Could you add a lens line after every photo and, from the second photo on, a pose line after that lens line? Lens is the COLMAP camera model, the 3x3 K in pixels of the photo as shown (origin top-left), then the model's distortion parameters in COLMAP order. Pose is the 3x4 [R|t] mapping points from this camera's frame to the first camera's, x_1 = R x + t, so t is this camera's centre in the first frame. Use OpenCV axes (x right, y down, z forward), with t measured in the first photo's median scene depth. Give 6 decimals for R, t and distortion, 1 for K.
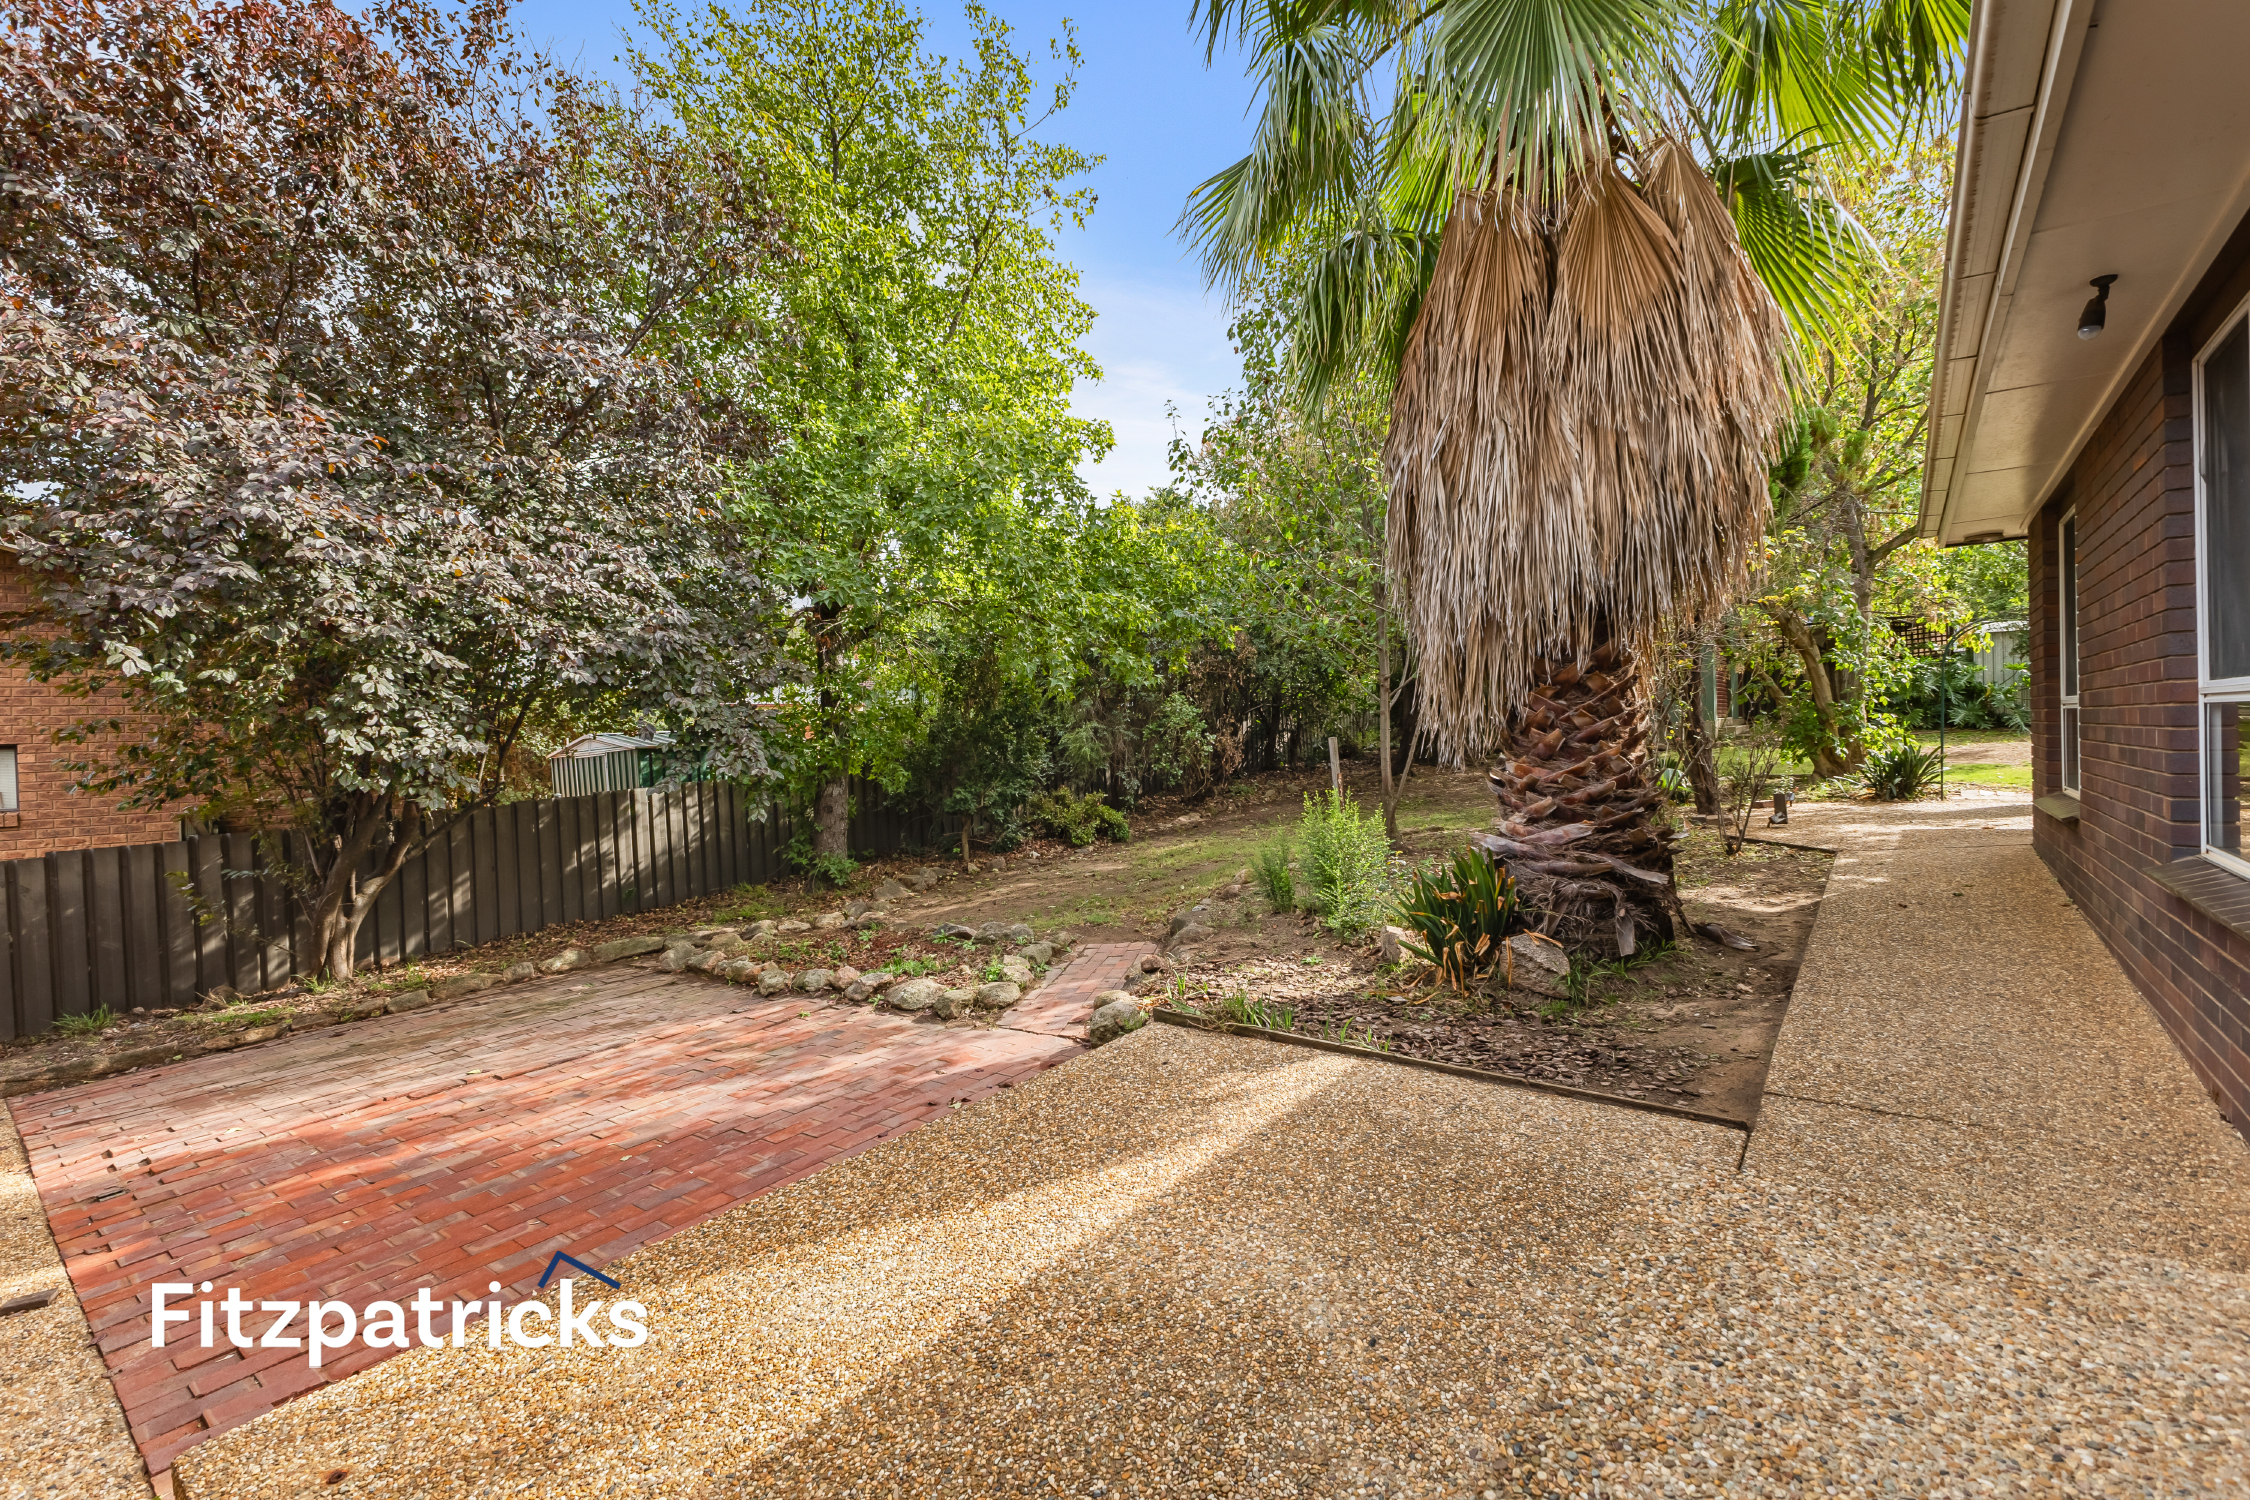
lens RADIAL K [[1006.2, 0, 1127.2], [0, 1006.2, 753.4], [0, 0, 1]] dist [-0.000839, -0.000149]
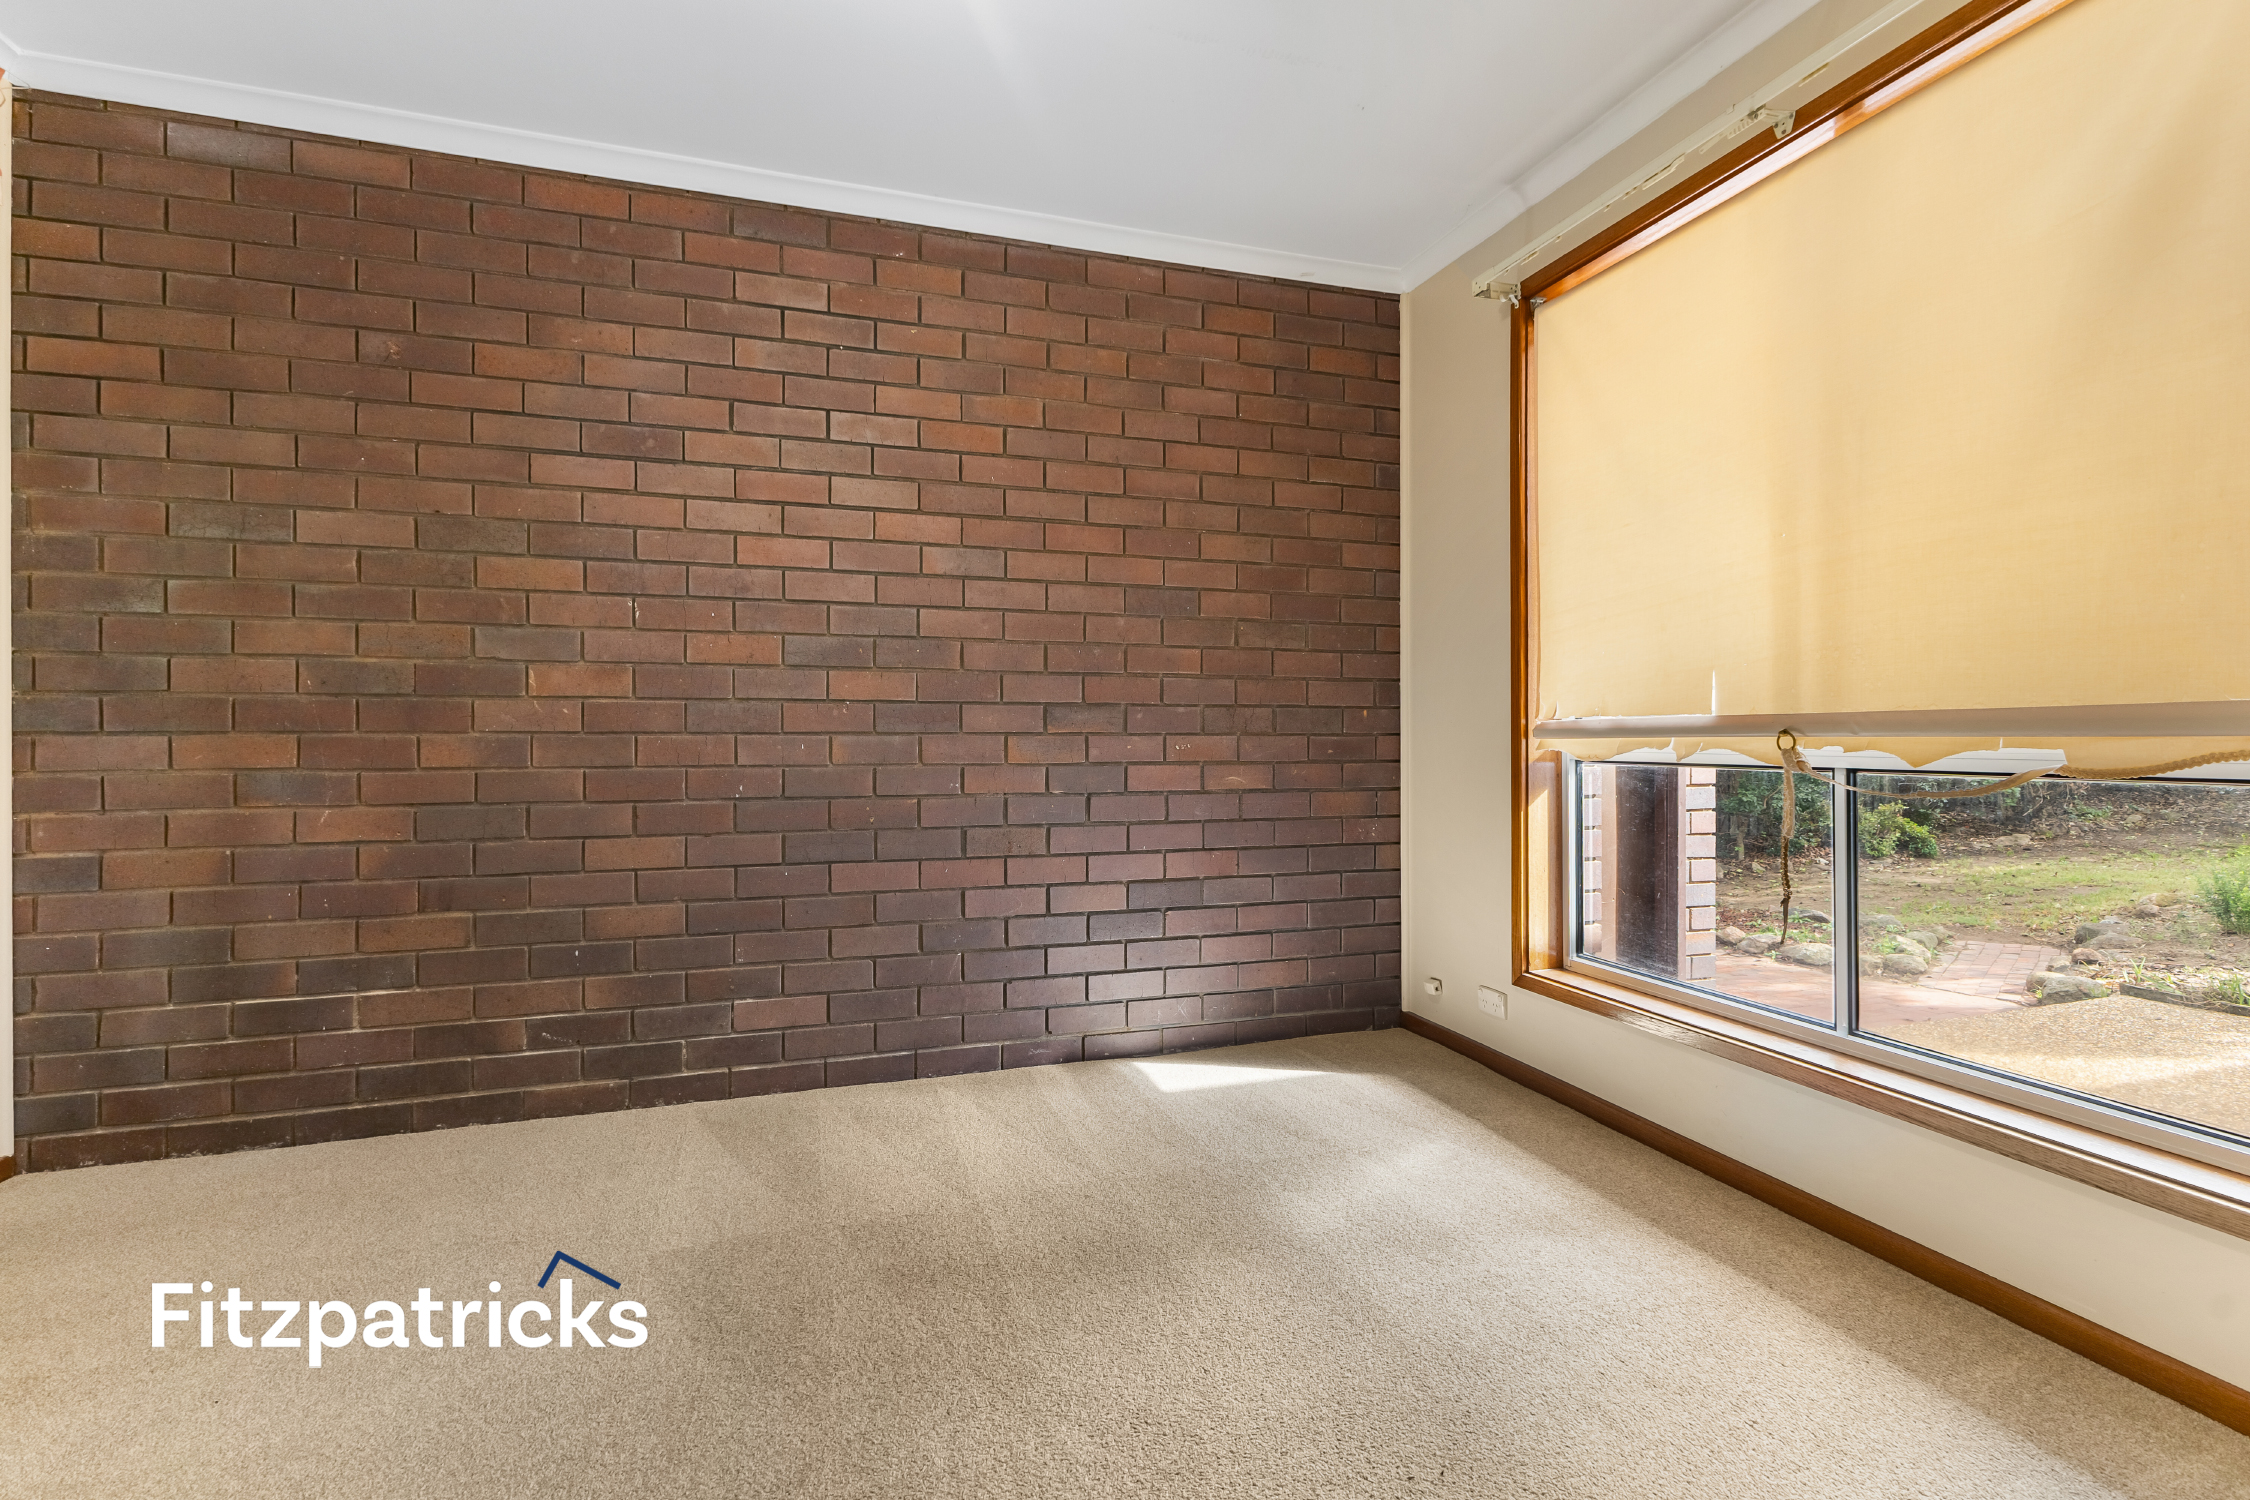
lens RADIAL K [[1006.2, 0, 1118.8], [0, 1006.2, 742.9], [0, 0, 1]] dist [-0.000839, -0.000149]
pose [[0.816106, 0.036833, -0.576727, -0.169552], [-0.038162, 0.999223, 0.009815, -0.000683], [0.576641, 0.013999, 0.816878, -0.428815]]
